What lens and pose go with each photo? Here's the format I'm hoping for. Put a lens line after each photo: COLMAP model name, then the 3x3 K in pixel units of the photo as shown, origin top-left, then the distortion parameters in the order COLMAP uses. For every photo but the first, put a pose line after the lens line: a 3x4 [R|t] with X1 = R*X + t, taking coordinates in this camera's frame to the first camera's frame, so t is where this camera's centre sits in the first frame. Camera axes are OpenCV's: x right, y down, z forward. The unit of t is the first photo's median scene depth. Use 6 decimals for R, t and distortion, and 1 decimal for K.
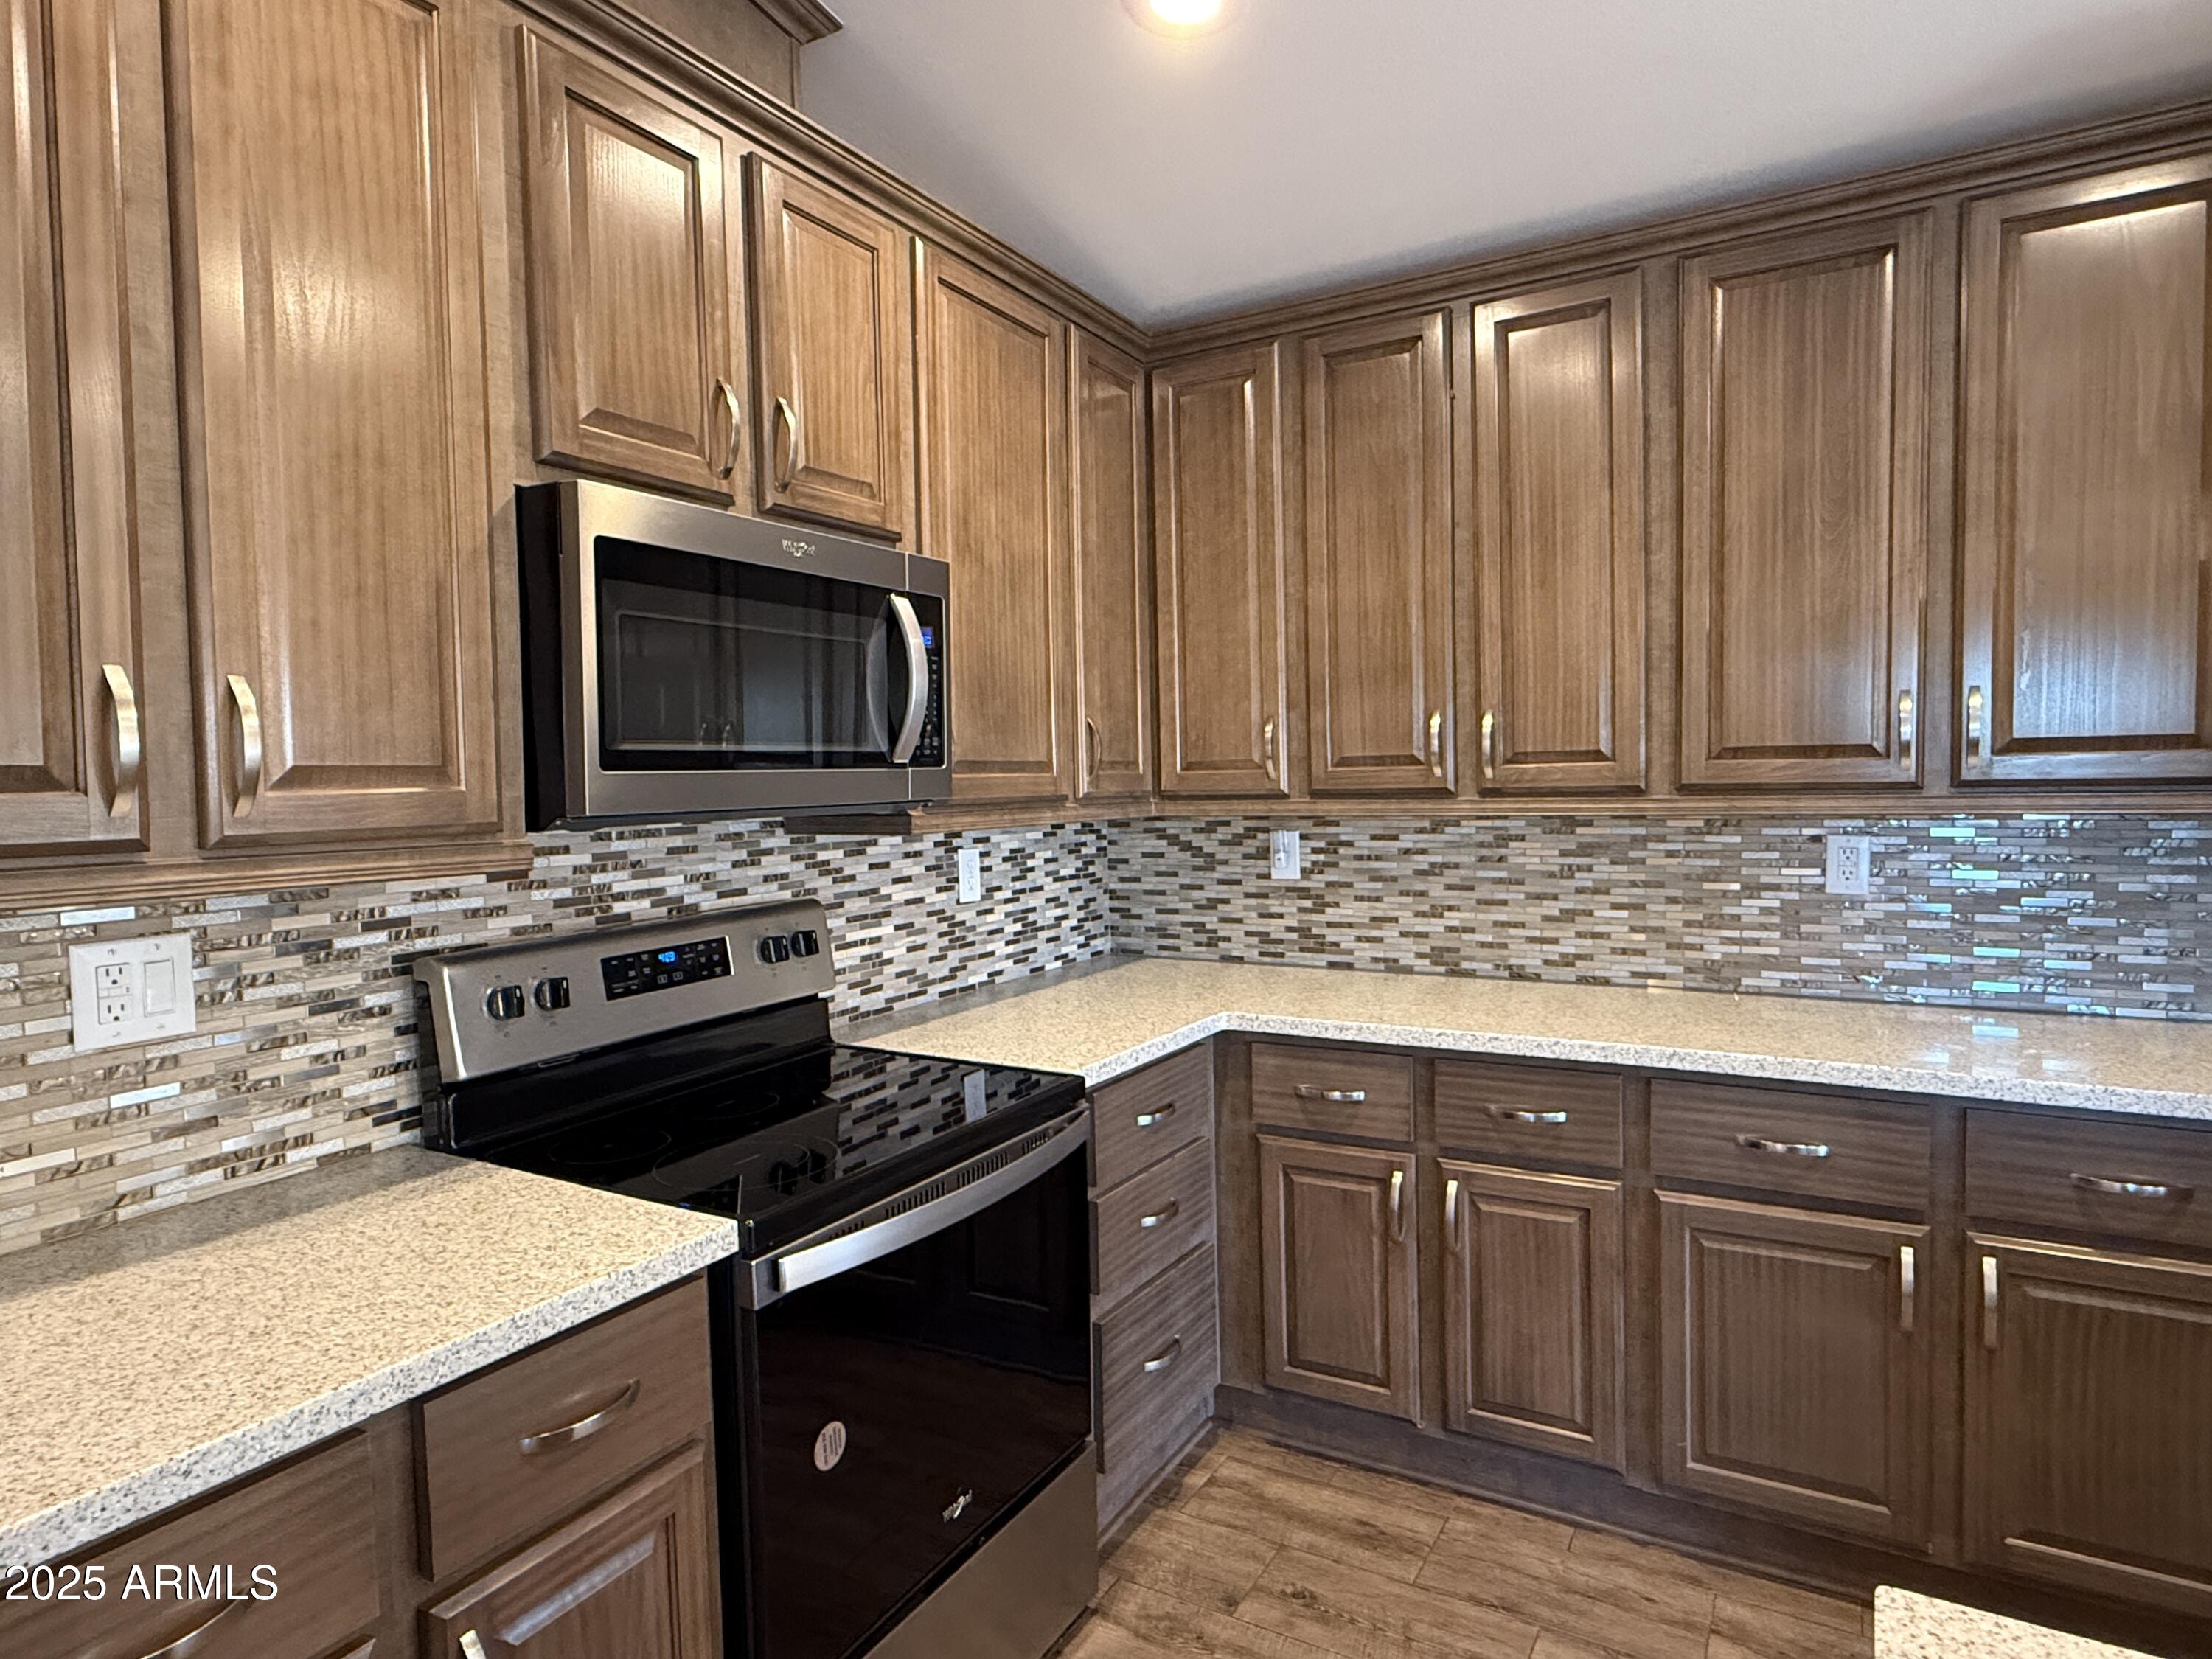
lens RADIAL K [[1272.2, 0, 1101.3], [0, 1272.2, 826.7], [0, 0, 1]] dist [0.003579, 0.001104]
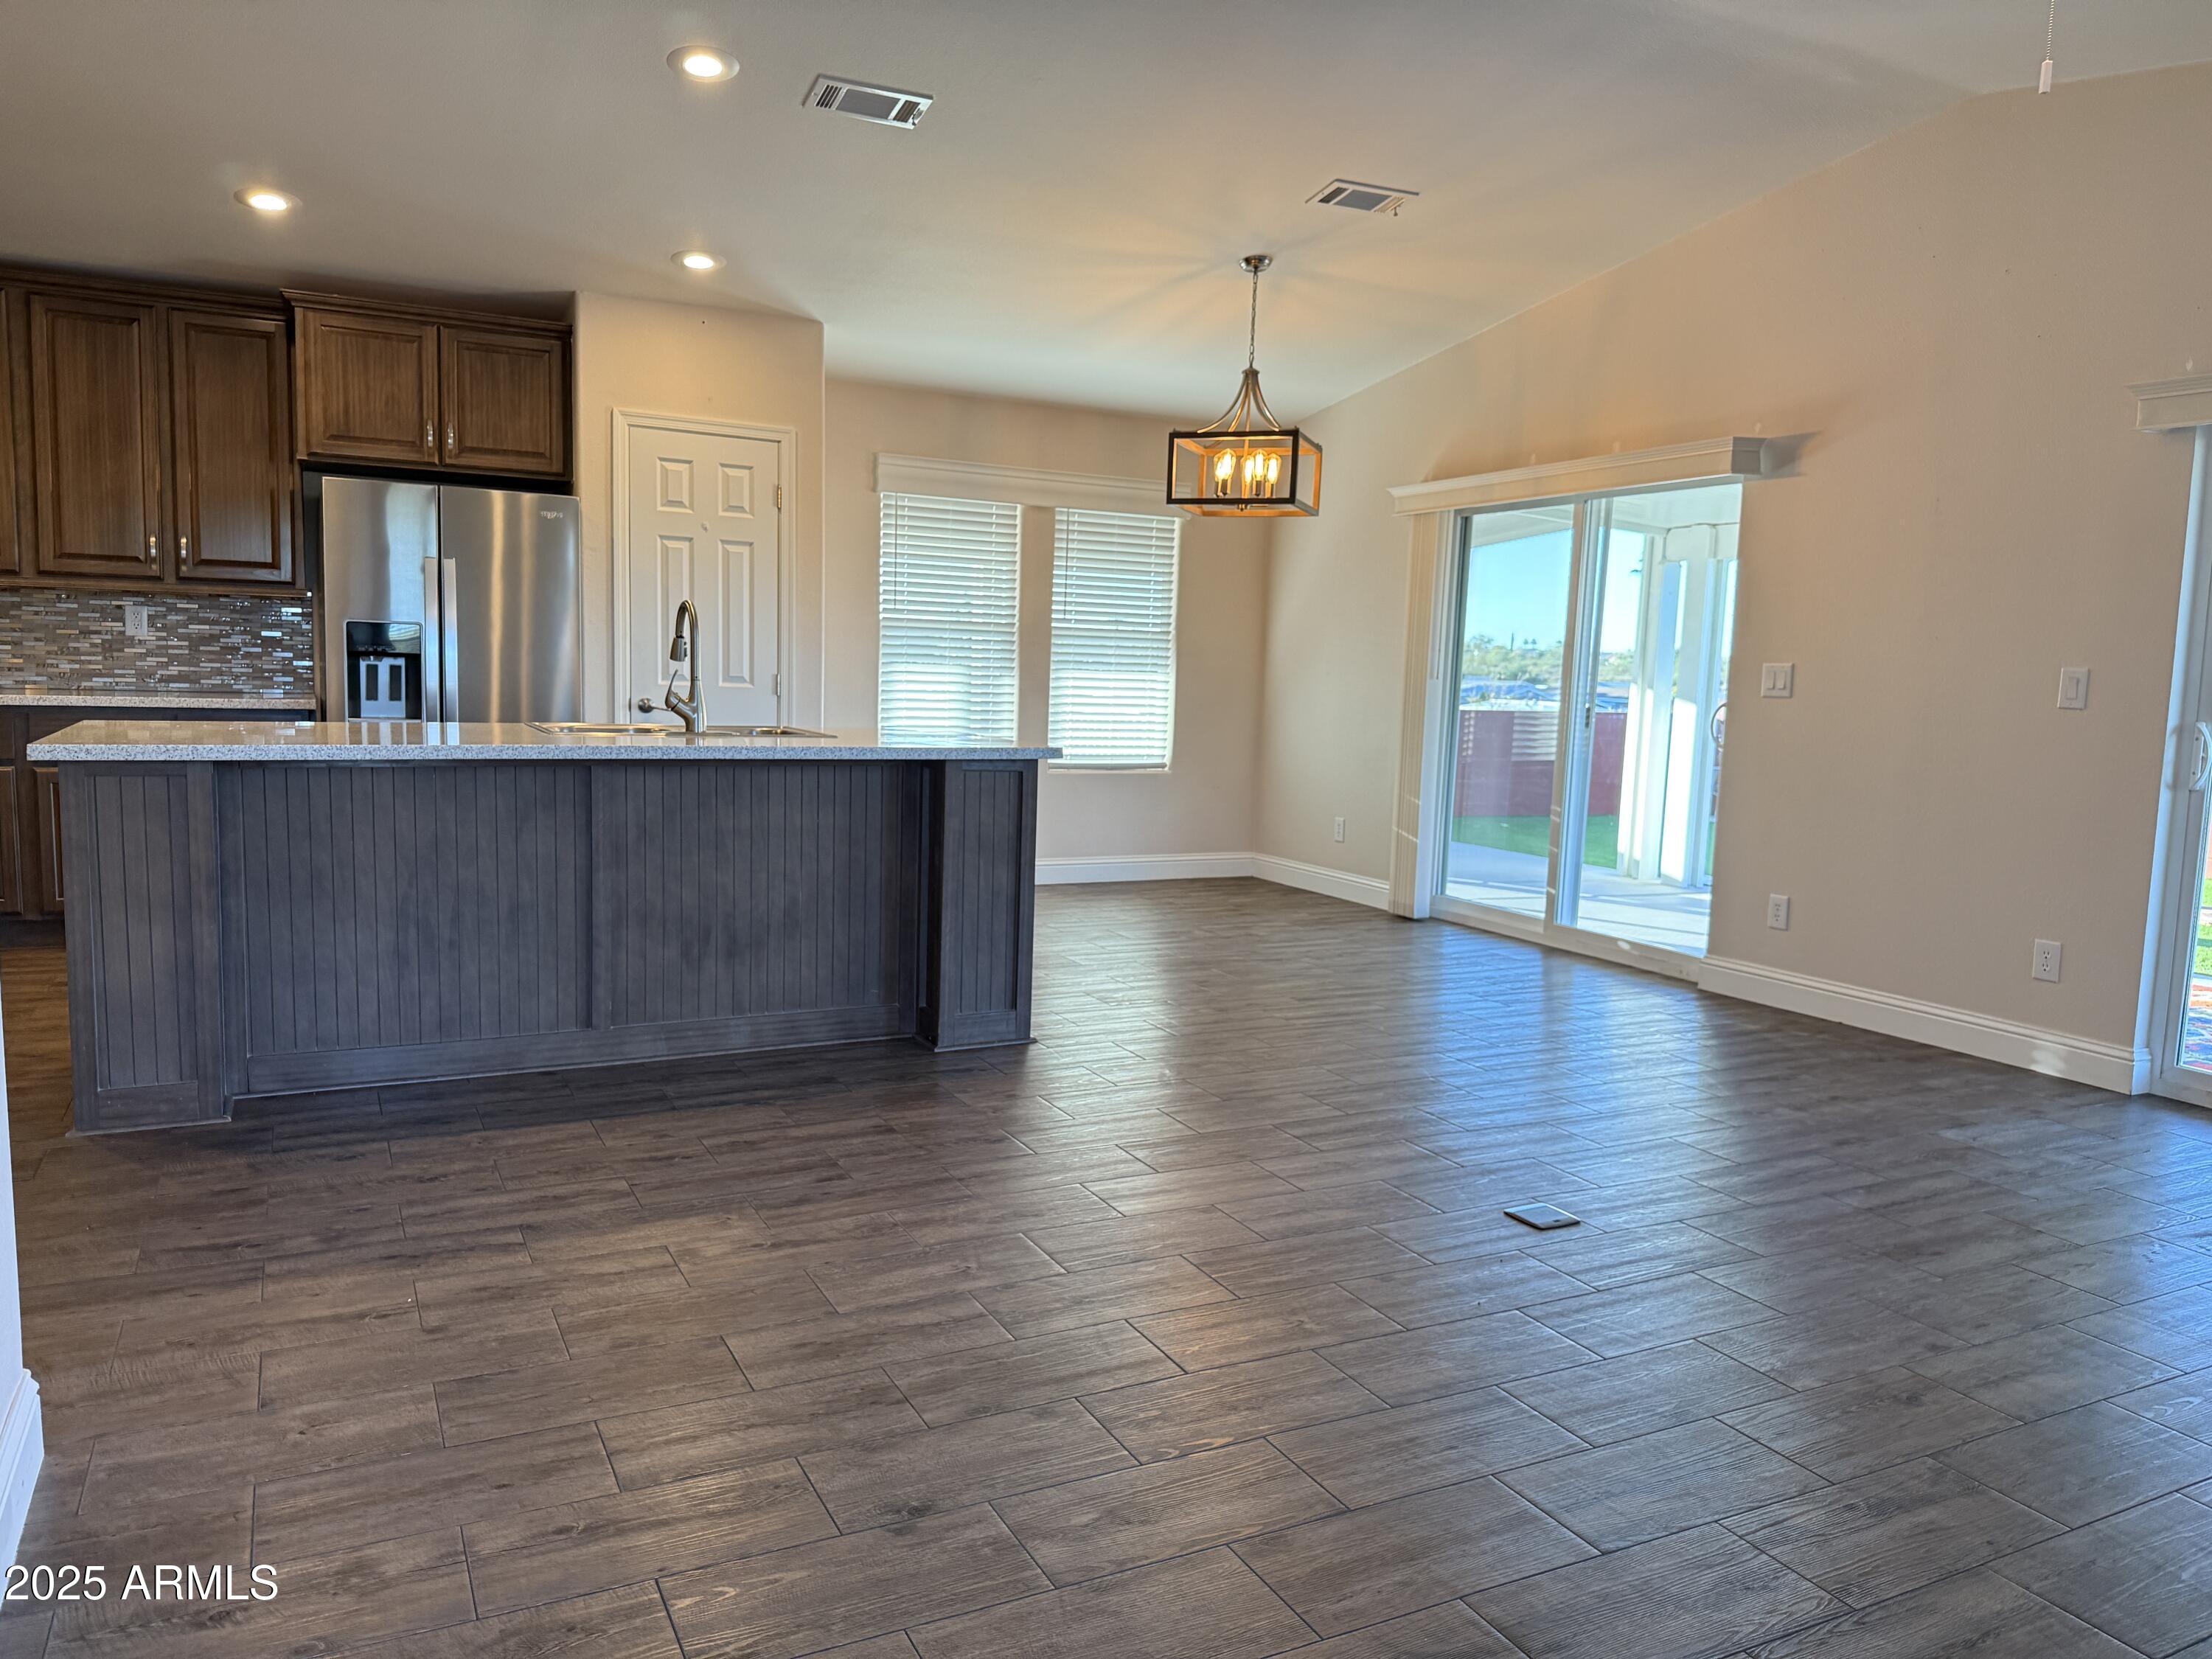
lens RADIAL K [[1561.8, 0, 1102.1], [0, 1561.8, 837.8], [0, 0, 1]] dist [-0.003732, -0.001309]
pose [[0.531324, -0.062638, 0.844850, -0.702617], [-0.007950, 0.996850, 0.078907, 0.169725], [-0.847131, -0.048641, 0.529153, -1.616775]]
